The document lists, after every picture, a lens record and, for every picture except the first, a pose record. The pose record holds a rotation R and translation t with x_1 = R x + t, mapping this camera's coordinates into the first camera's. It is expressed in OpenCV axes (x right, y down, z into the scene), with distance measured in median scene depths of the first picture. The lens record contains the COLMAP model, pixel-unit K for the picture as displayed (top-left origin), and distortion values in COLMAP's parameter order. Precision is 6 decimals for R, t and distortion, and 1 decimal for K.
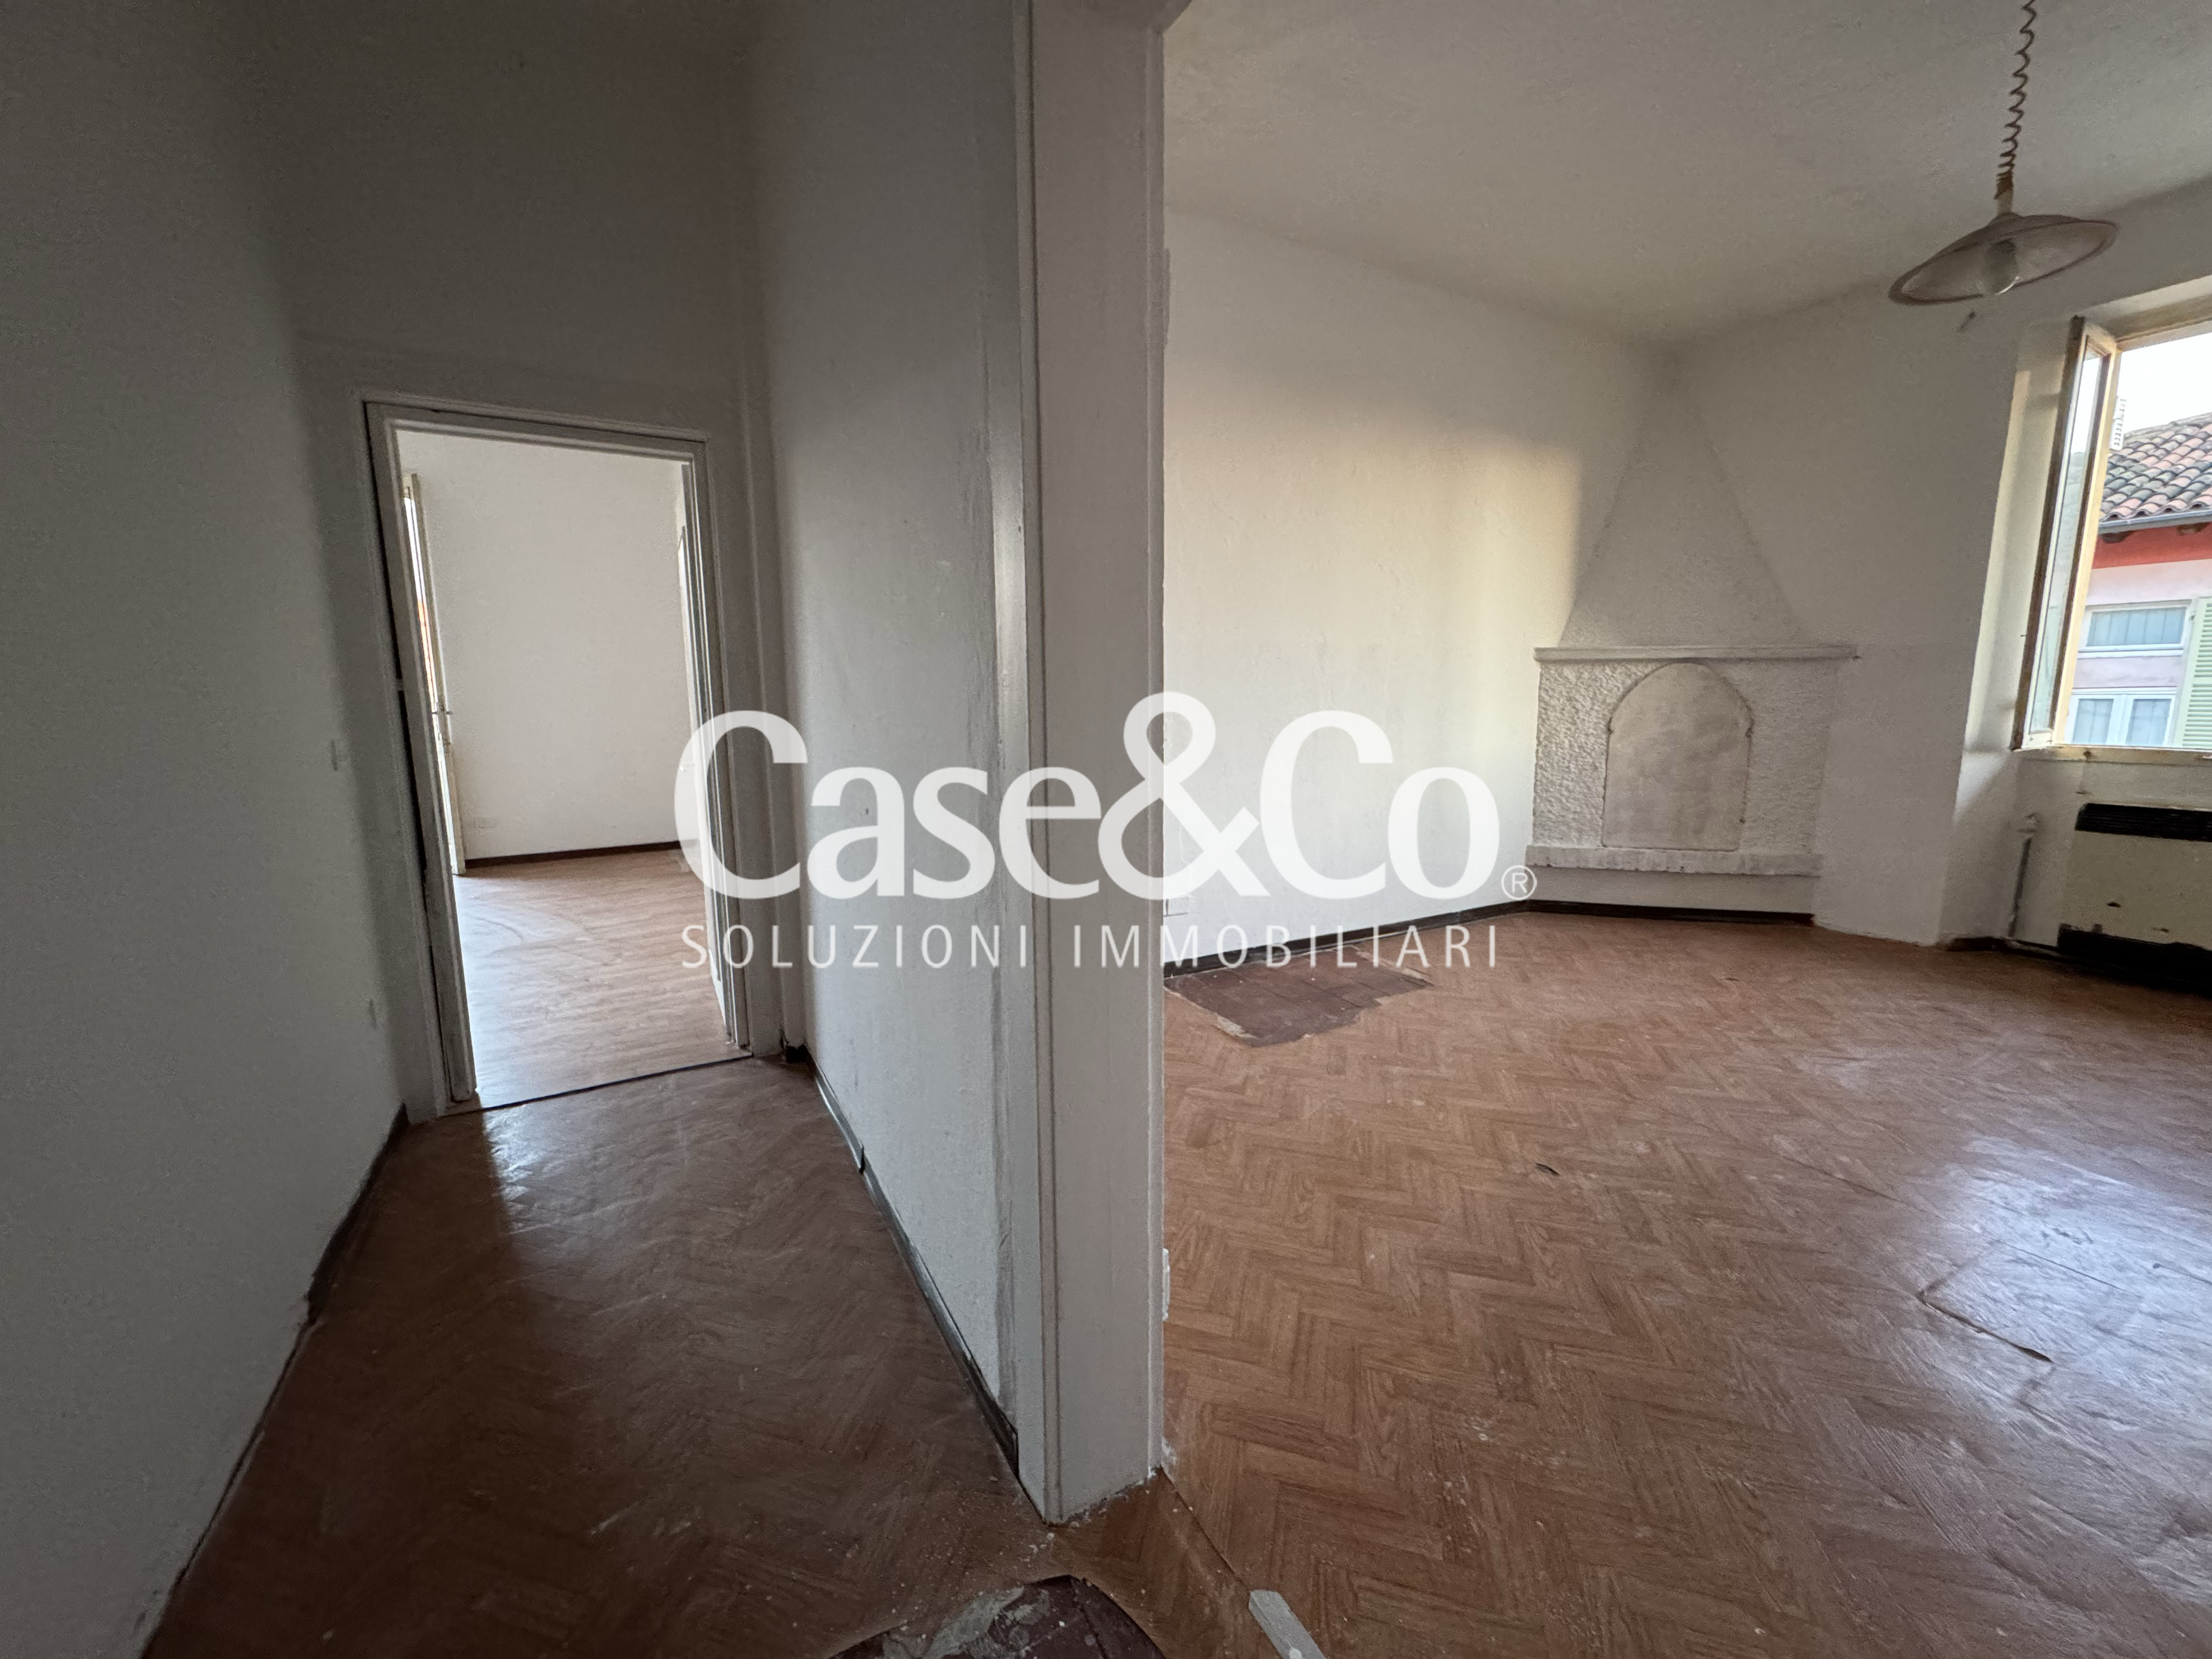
lens RADIAL K [[877.6, 0, 1107.2], [0, 877.6, 830.4], [0, 0, 1]] dist [-0.002826, -0.000017]
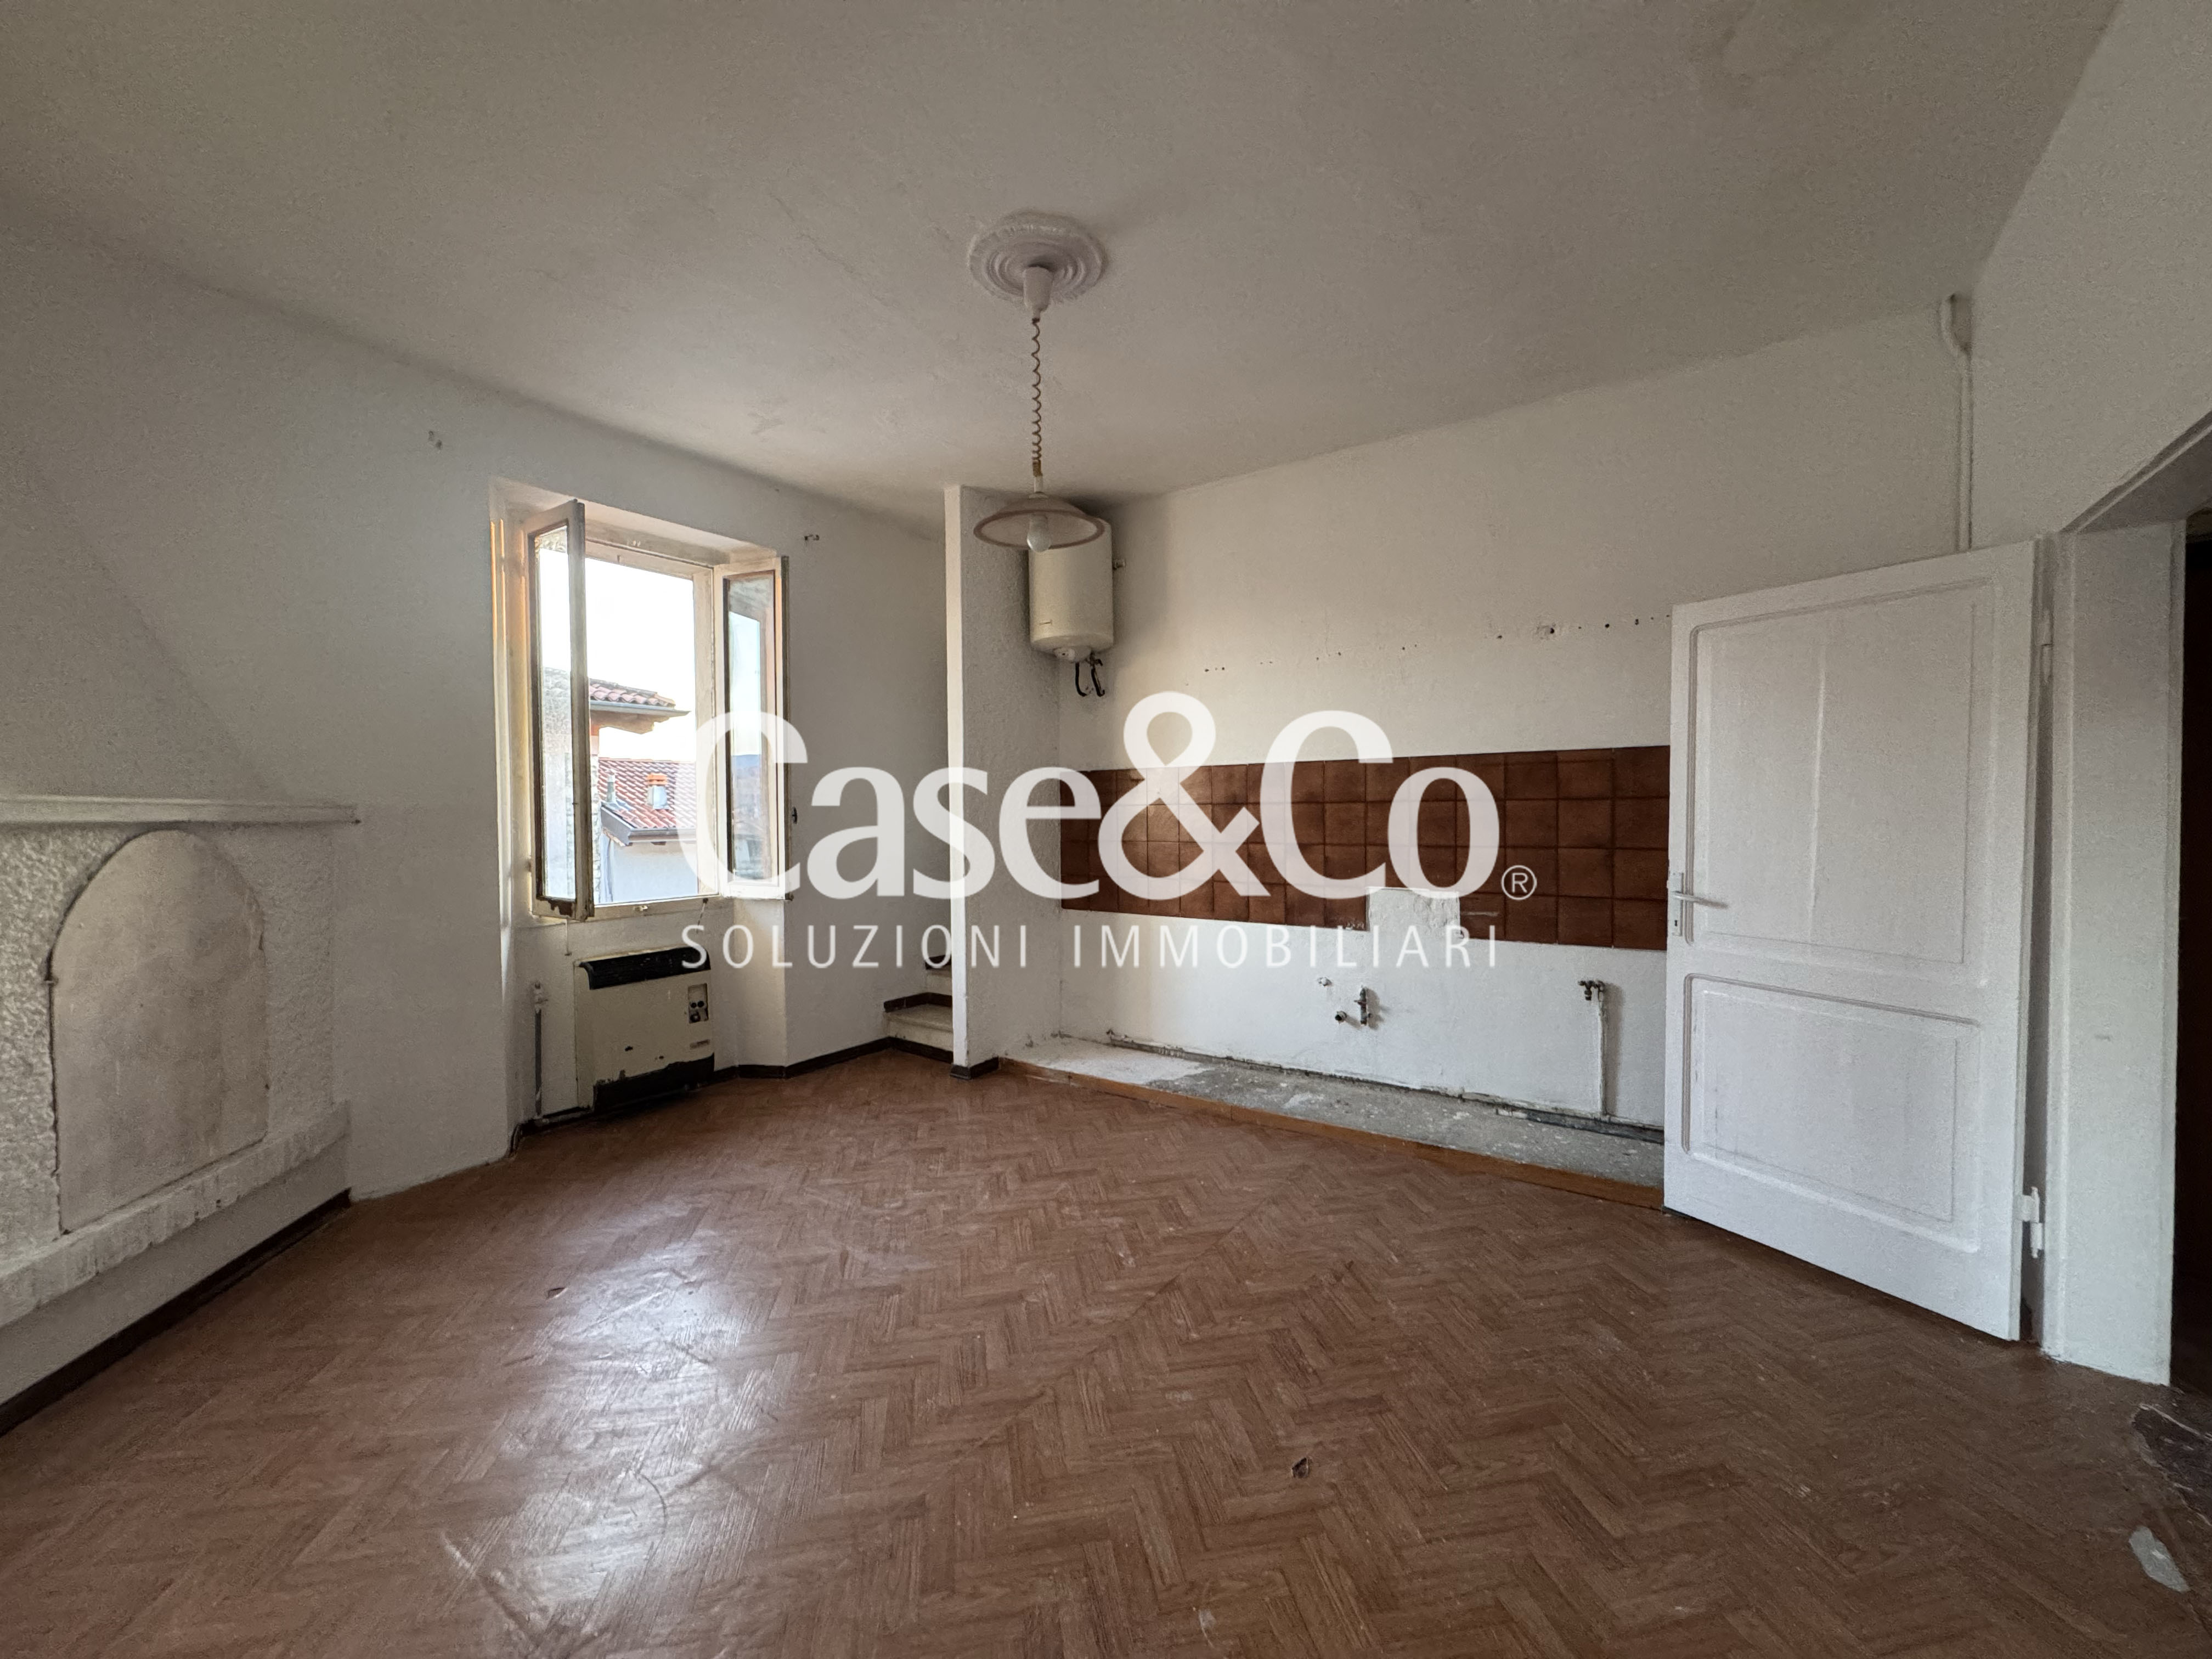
lens RADIAL K [[877.6, 0, 1105.9], [0, 877.6, 828.1], [0, 0, 1]] dist [-0.002826, -0.000017]
pose [[-0.443004, -0.007770, 0.896486, -0.090253], [0.152532, 0.984730, 0.083909, -0.188099], [-0.883449, 0.173915, -0.435054, 0.908203]]
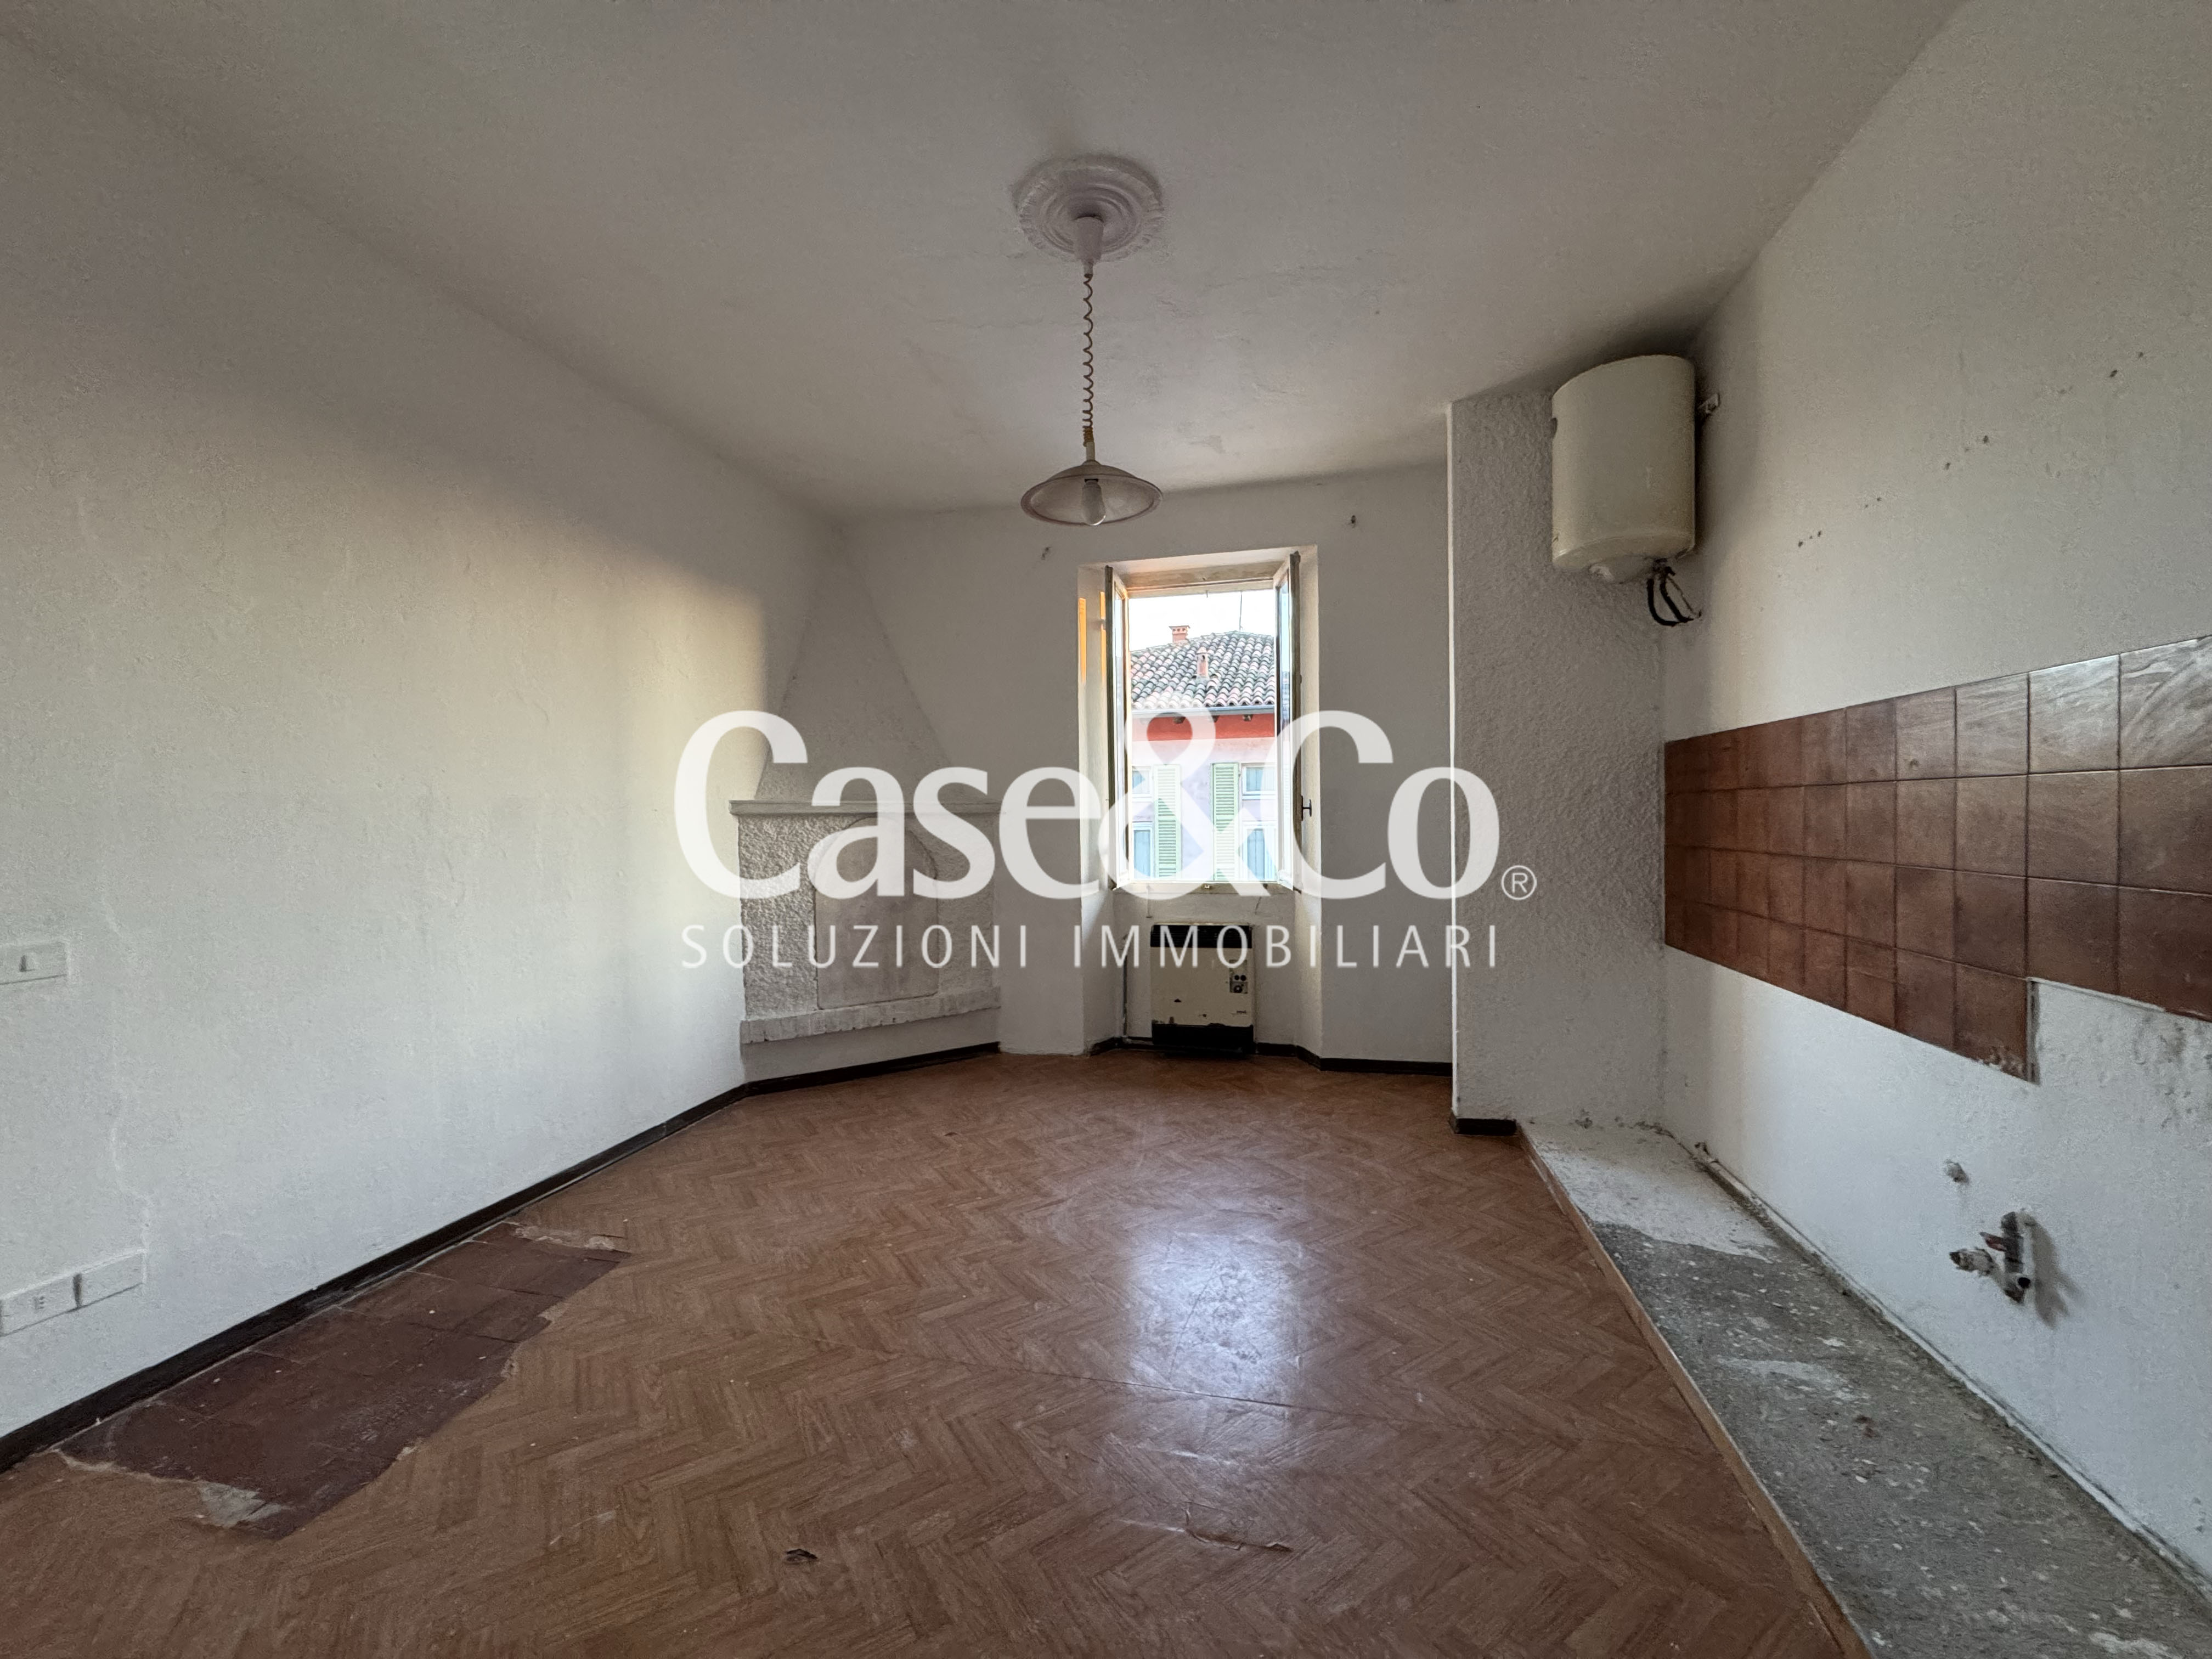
lens RADIAL K [[877.6, 0, 1105.2], [0, 877.6, 825.9], [0, 0, 1]] dist [-0.002826, -0.000017]
pose [[0.664127, -0.011132, 0.747537, 0.092146], [0.124175, 0.987643, -0.095613, -0.063256], [-0.737235, 0.156325, 0.657302, 0.169204]]
